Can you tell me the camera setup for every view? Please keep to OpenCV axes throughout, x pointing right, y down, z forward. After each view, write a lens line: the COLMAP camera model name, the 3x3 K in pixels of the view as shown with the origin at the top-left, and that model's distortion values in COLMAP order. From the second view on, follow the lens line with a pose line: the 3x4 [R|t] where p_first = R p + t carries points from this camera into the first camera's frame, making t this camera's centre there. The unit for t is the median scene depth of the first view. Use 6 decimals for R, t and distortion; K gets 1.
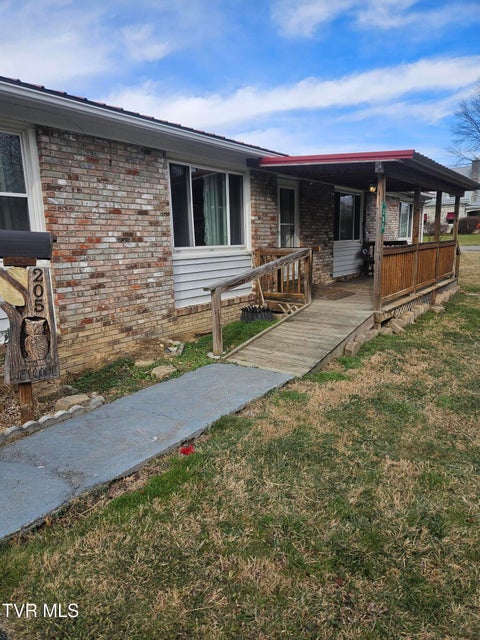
lens RADIAL K [[433.6, 0, 237.4], [0, 433.6, 323.6], [0, 0, 1]] dist [0.052678, -0.022531]
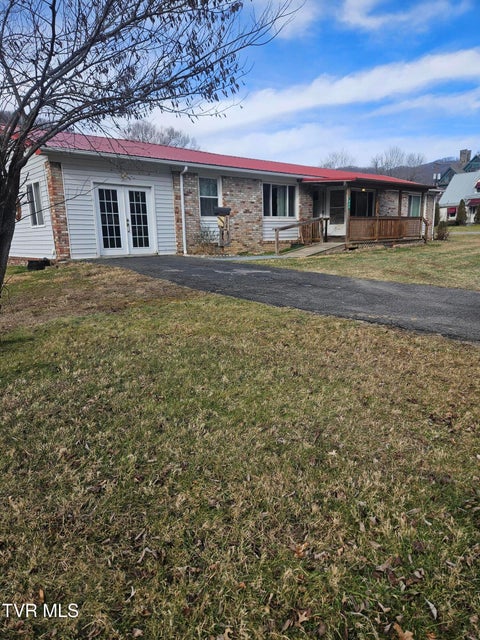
lens RADIAL K [[433.6, 0, 240.3], [0, 433.6, 320.0], [0, 0, 1]] dist [0.052678, -0.022531]
pose [[0.978023, 0.039537, -0.204716, 0.258594], [-0.038493, 0.999218, 0.009083, 0.401177], [0.204915, -0.001004, 0.978779, -1.470375]]
